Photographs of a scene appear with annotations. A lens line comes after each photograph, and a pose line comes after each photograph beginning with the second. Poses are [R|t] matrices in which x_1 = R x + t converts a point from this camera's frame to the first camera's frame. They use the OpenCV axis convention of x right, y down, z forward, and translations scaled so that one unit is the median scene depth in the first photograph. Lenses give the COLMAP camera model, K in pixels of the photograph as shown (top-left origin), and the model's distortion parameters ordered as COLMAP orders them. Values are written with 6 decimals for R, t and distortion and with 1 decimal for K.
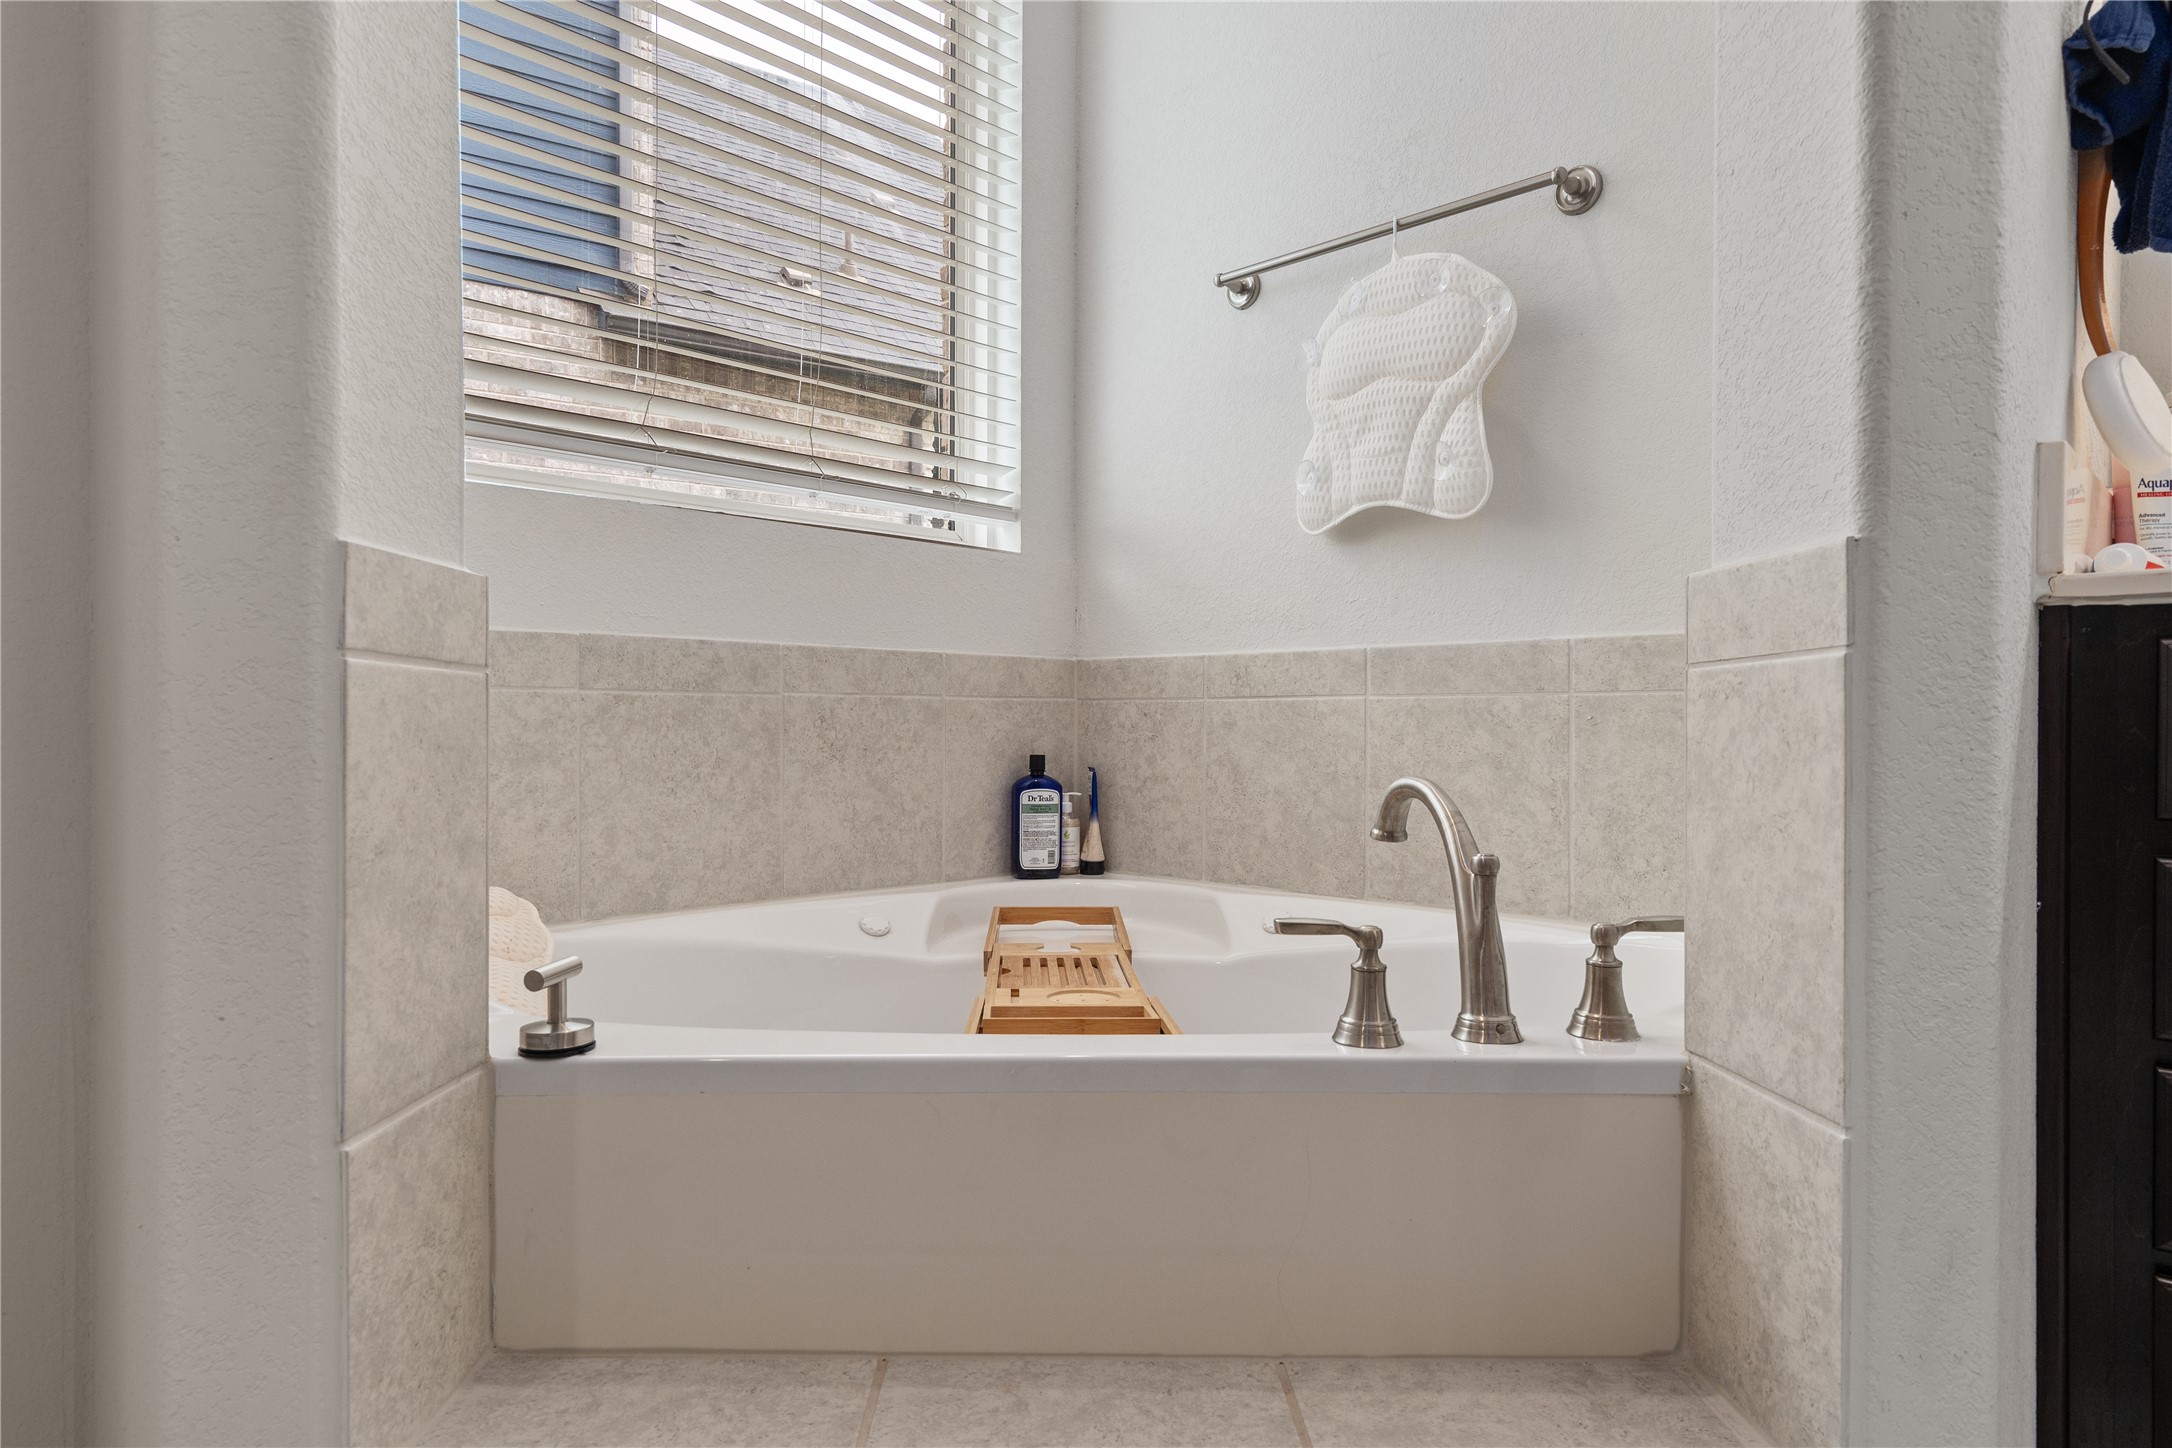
lens RADIAL K [[1272.5, 0, 1081.6], [0, 1272.5, 722.3], [0, 0, 1]] dist [0.017303, 0.001495]
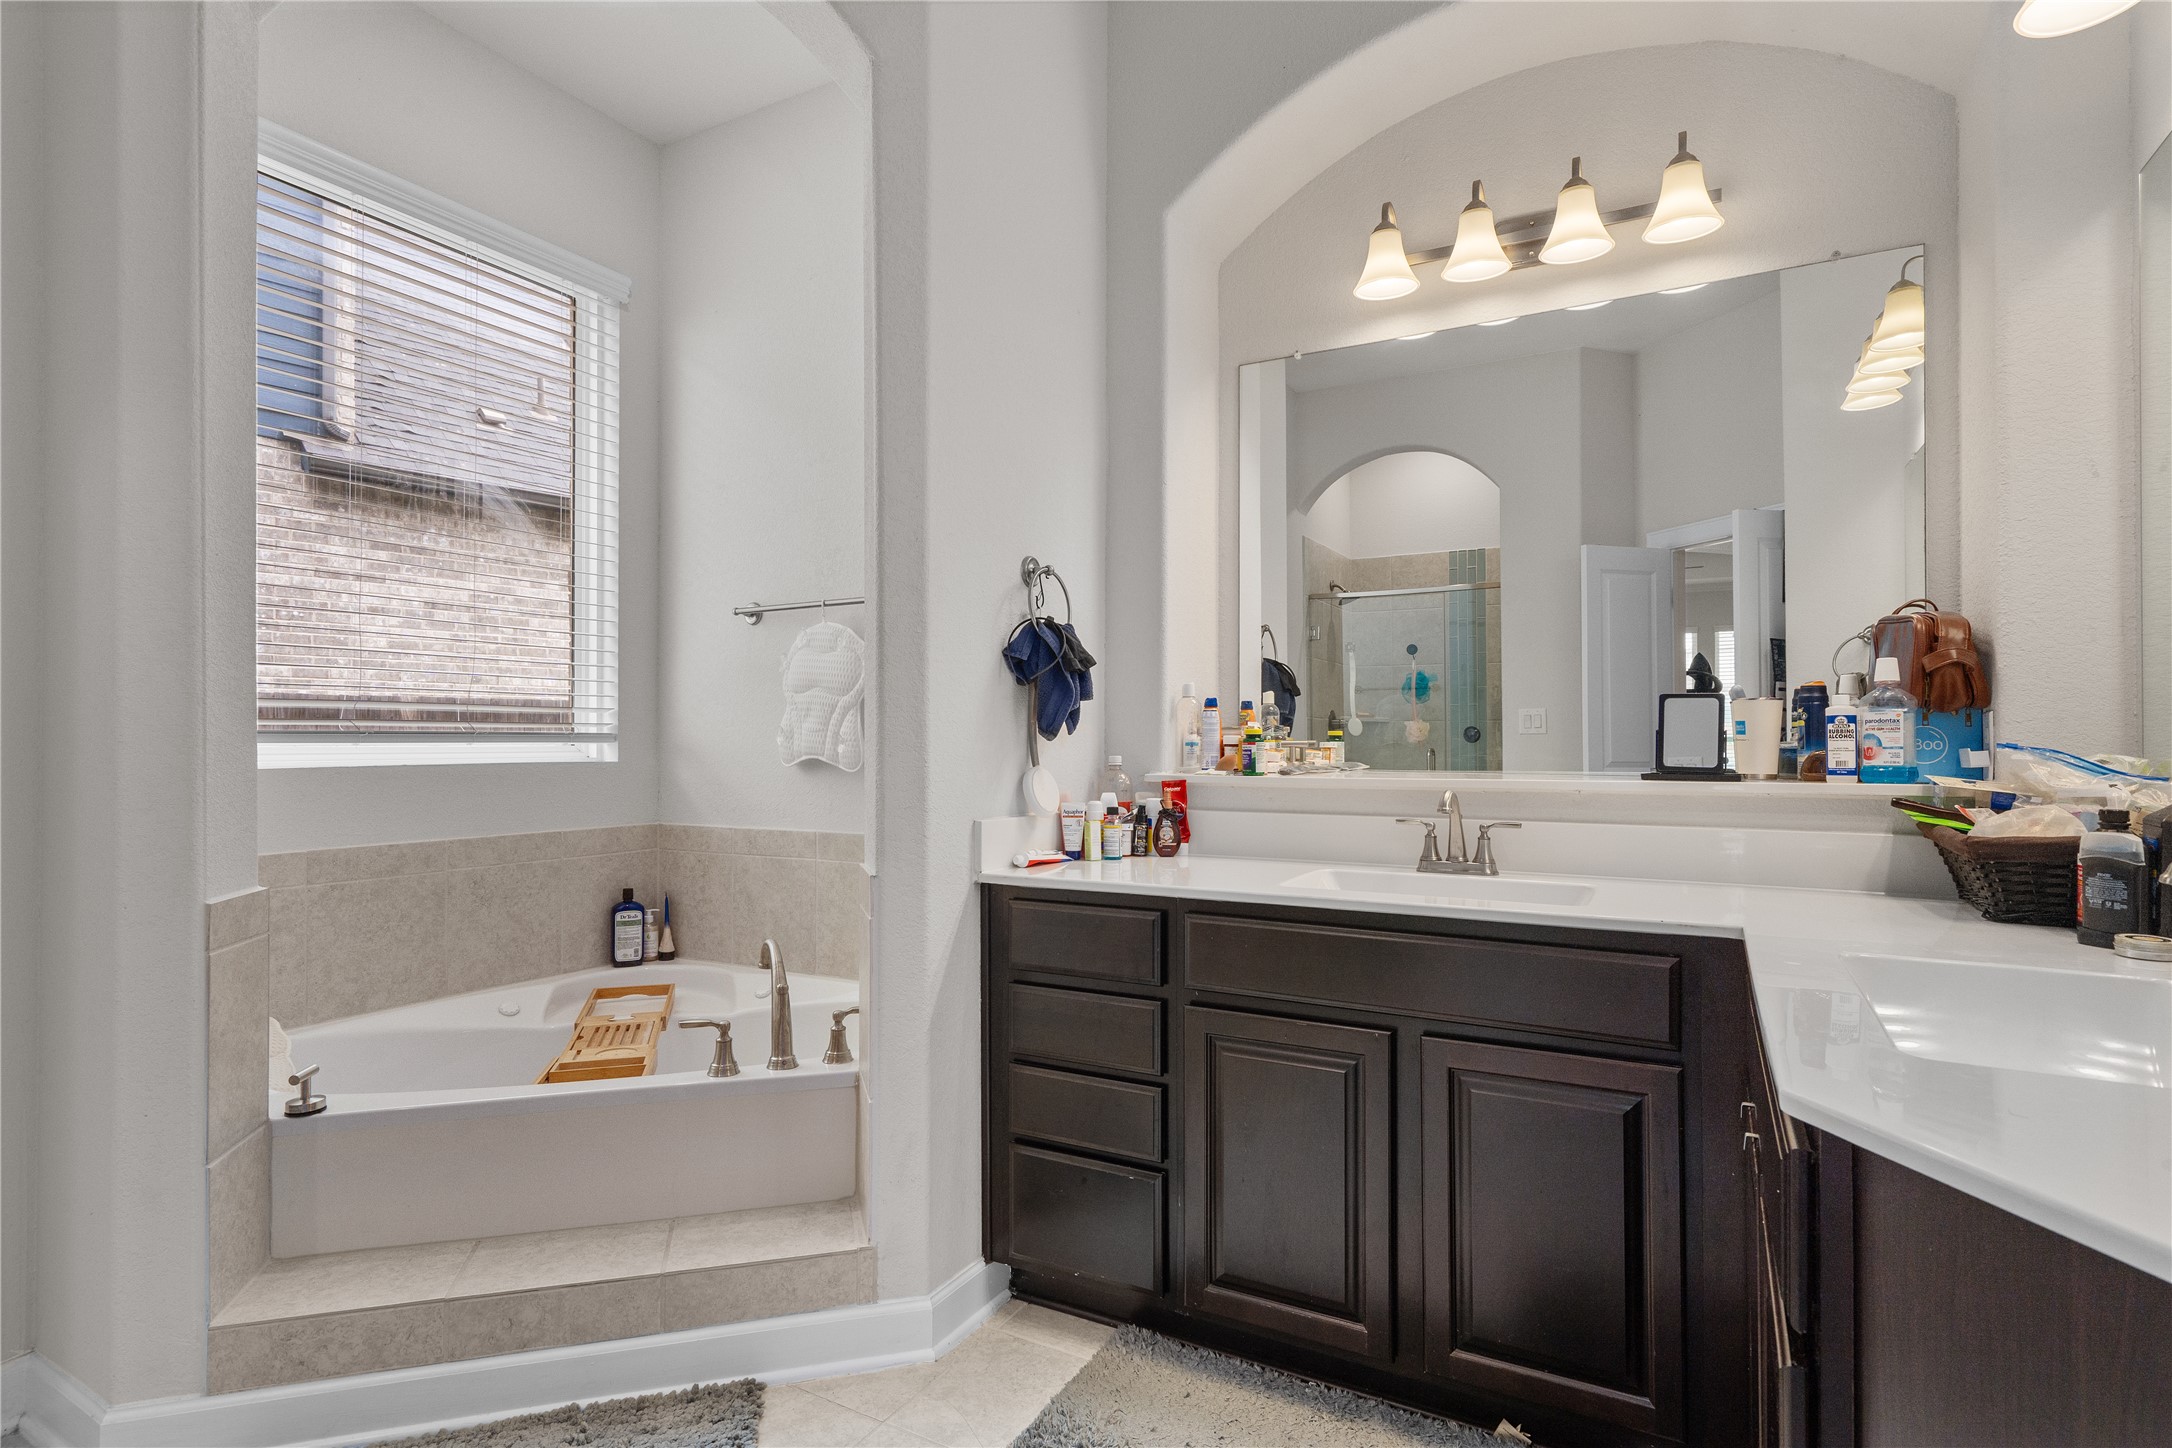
lens RADIAL K [[1107.9, 0, 1084.3], [0, 1107.9, 725.6], [0, 0, 1]] dist [0.006336, -0.000281]
pose [[0.966875, -0.002813, 0.255233, 0.194207], [0.005920, 0.999917, -0.011406, -0.188750], [-0.255180, 0.012540, 0.966812, -0.592736]]
